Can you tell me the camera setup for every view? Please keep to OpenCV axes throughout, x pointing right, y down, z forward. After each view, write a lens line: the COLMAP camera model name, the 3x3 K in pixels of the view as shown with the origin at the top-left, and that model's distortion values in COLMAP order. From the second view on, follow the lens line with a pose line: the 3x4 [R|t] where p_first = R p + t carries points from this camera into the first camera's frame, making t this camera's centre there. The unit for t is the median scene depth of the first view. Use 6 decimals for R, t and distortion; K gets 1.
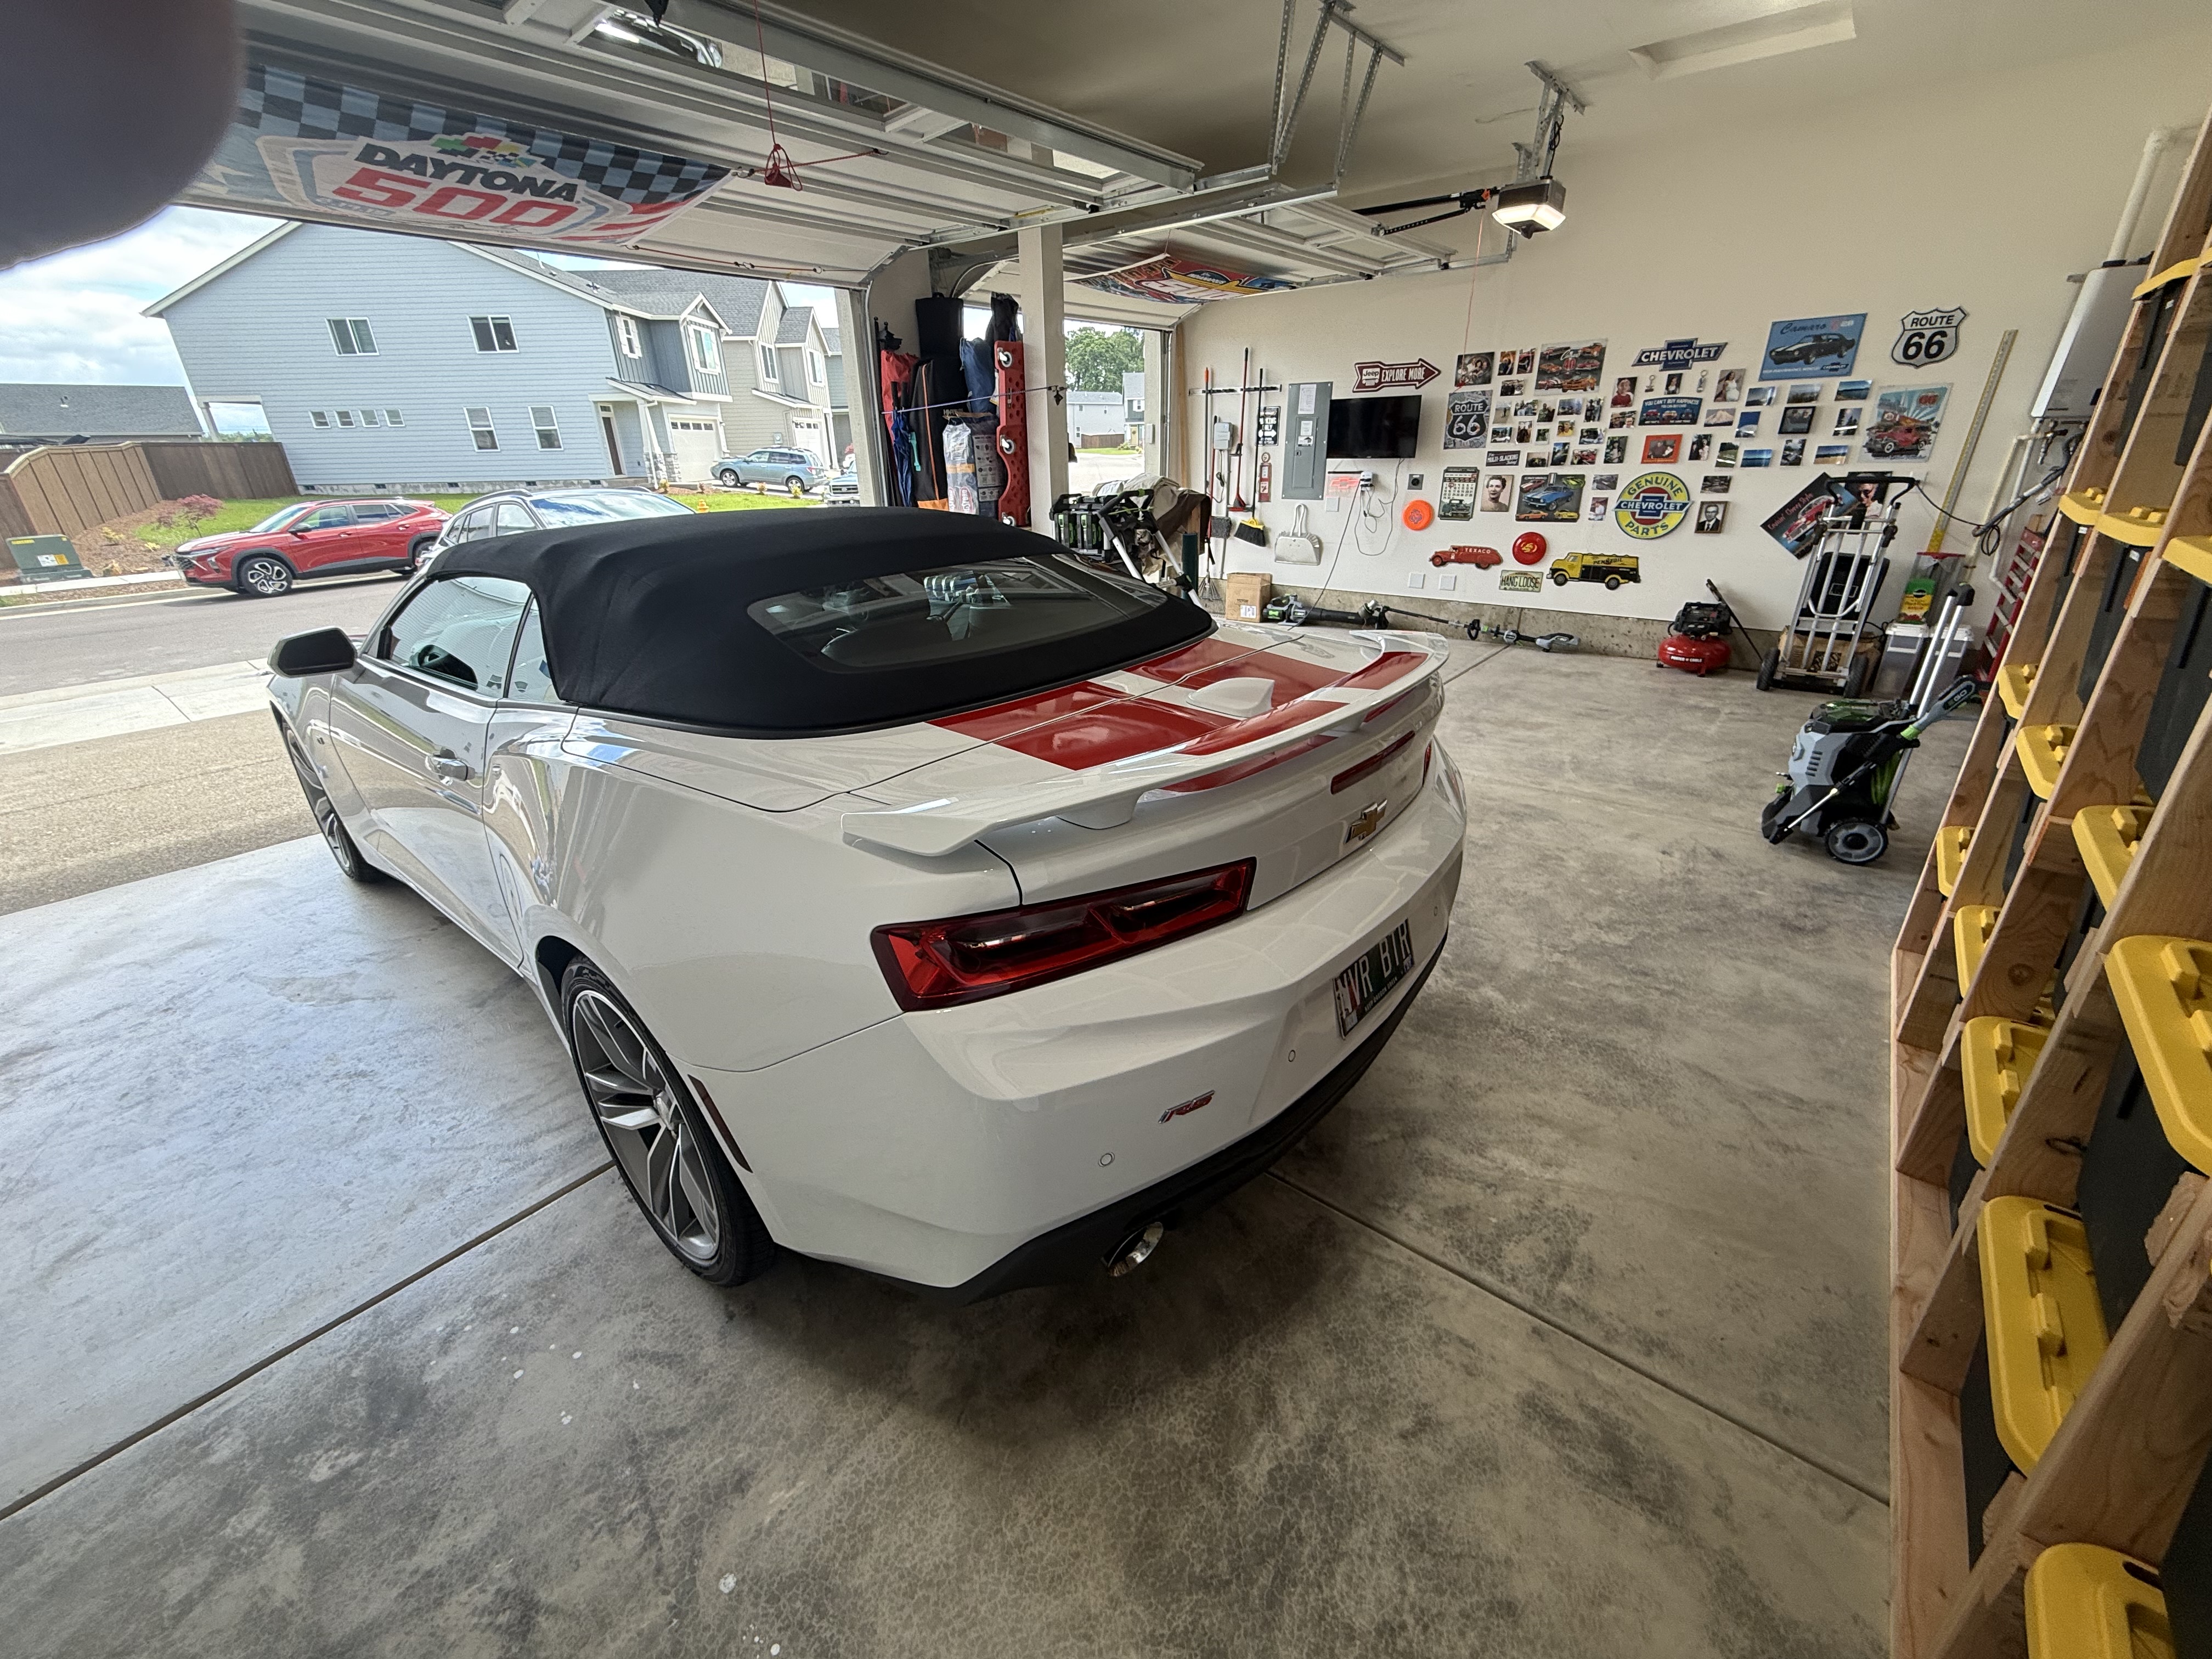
lens RADIAL K [[876.6, 0, 1100.6], [0, 876.6, 830.0], [0, 0, 1]] dist [0.000529, -0.000155]
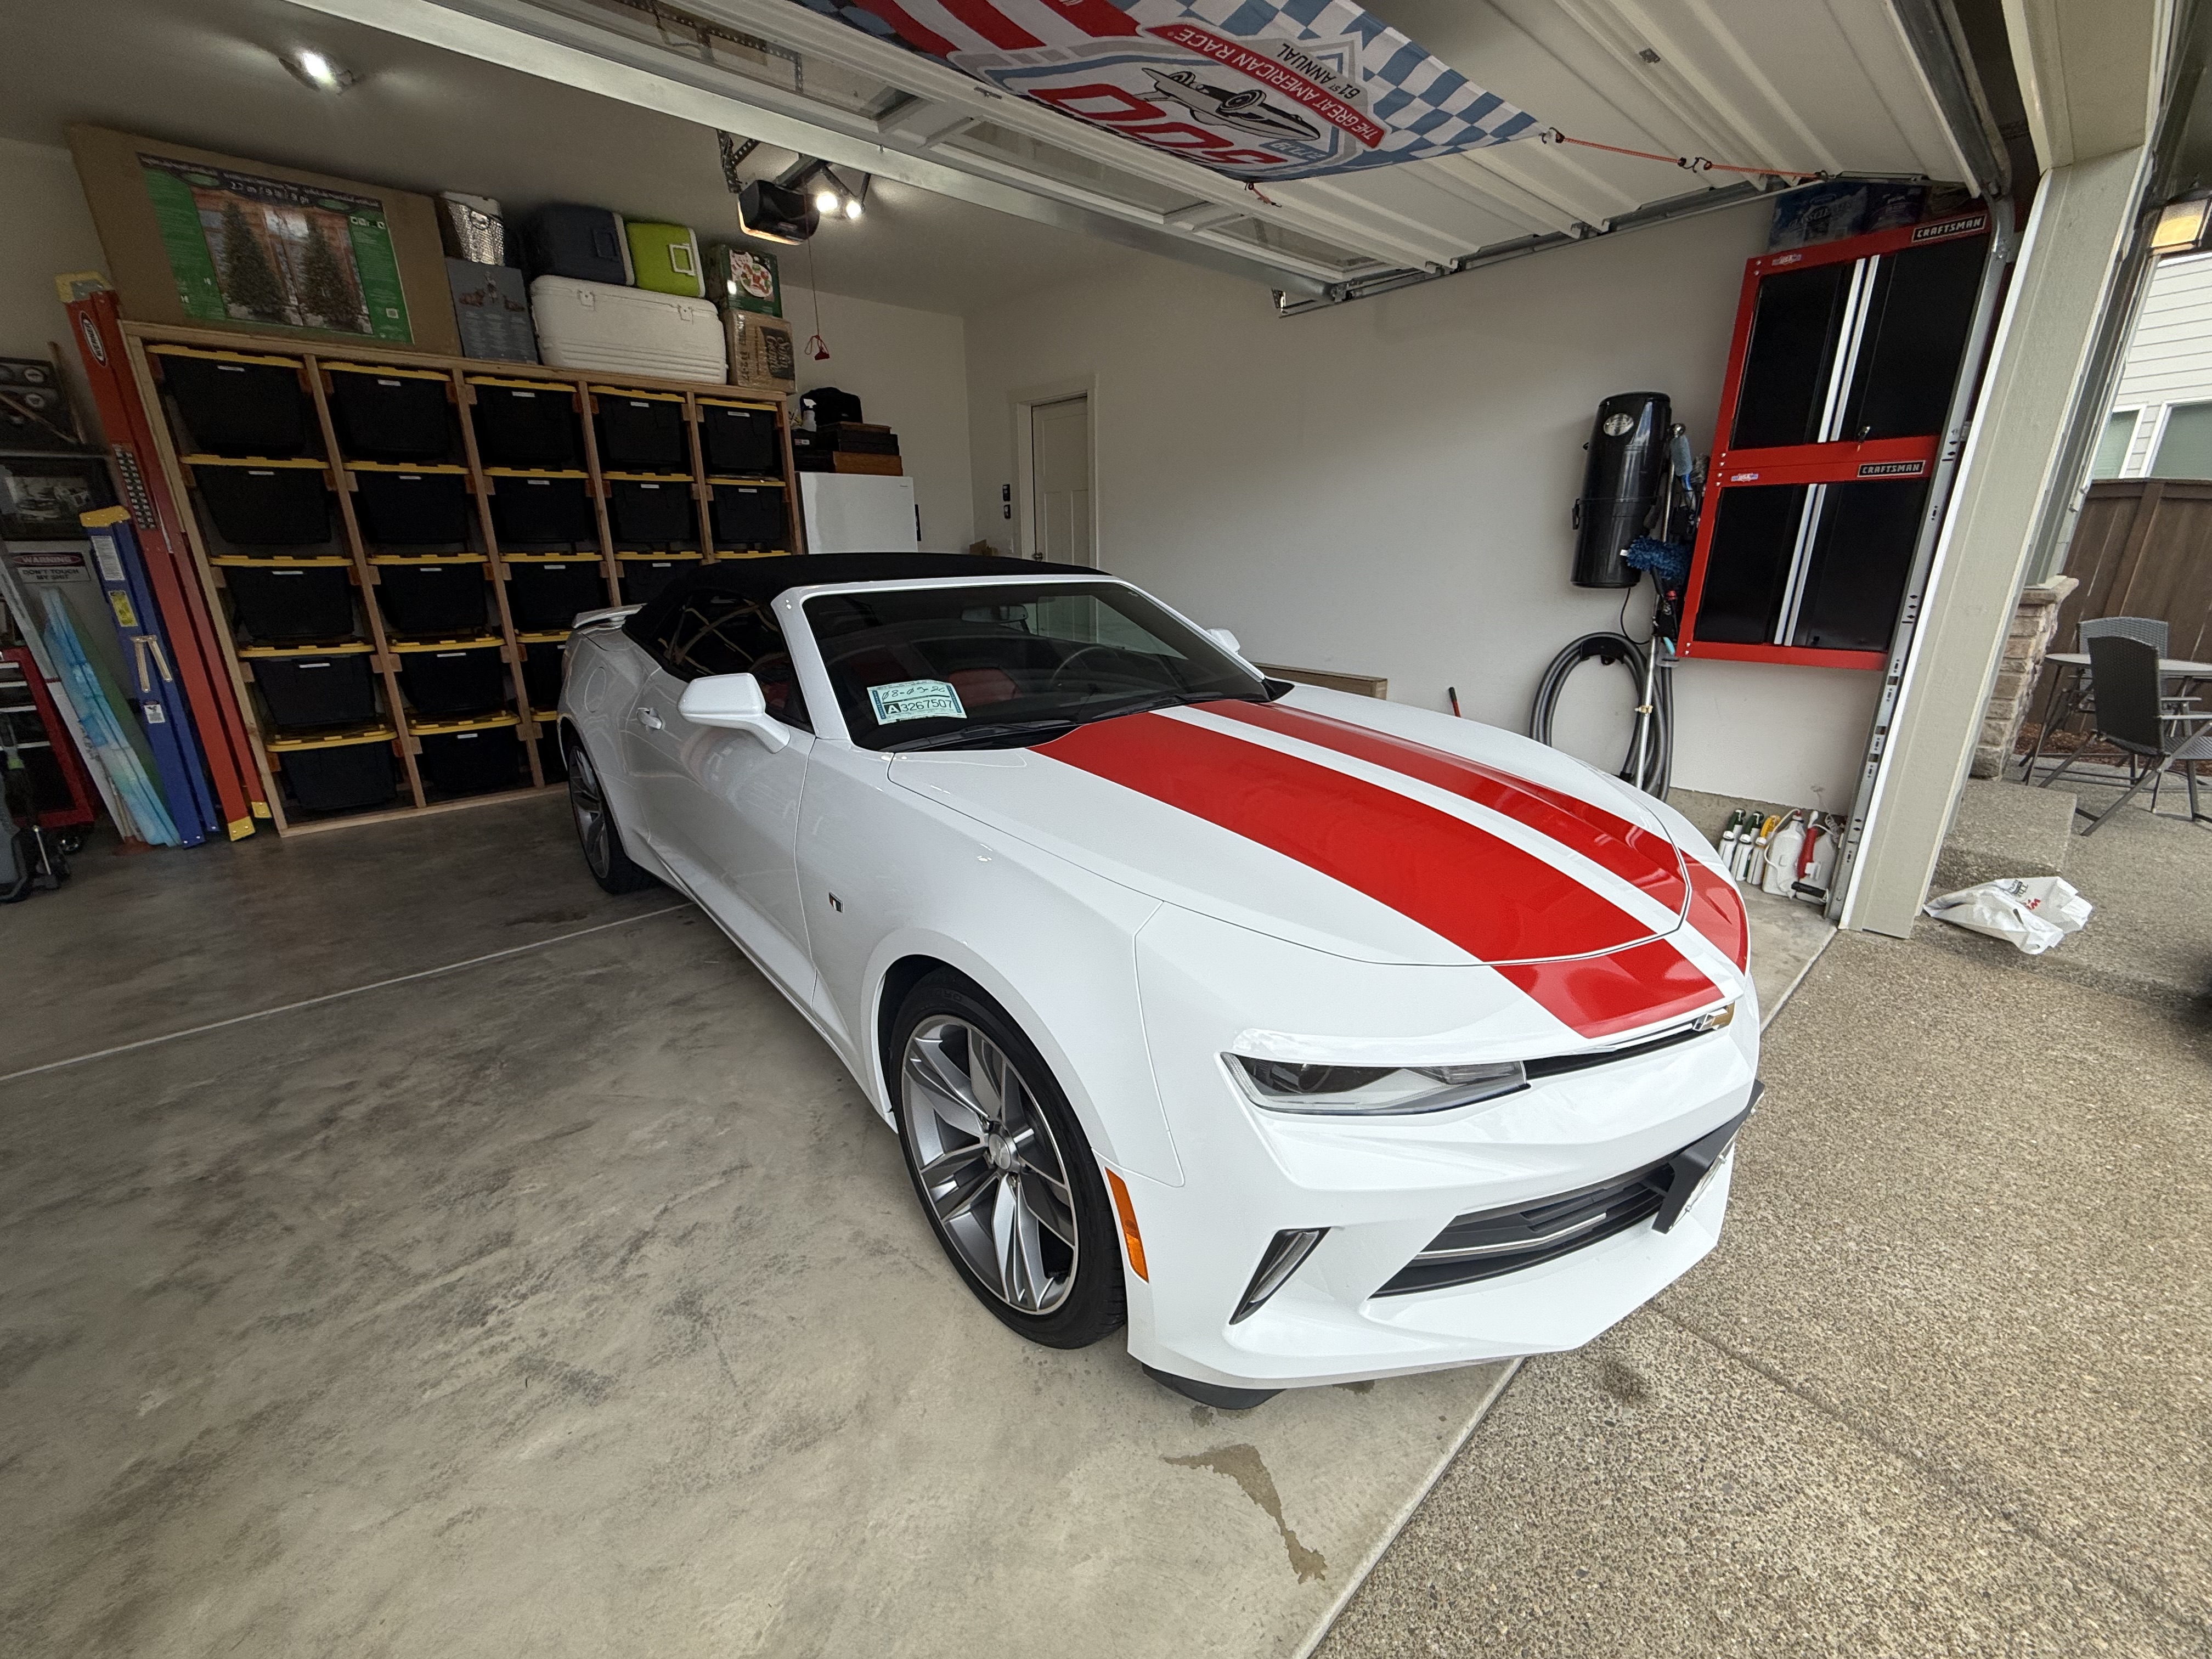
lens RADIAL K [[876.6, 0, 1098.1], [0, 876.6, 827.7], [0, 0, 1]] dist [0.000529, -0.000155]
pose [[-0.989143, -0.016454, 0.146030, -0.868336], [0.084551, 0.749040, 0.657108, -0.847777], [-0.120195, 0.662321, -0.739516, 2.097824]]
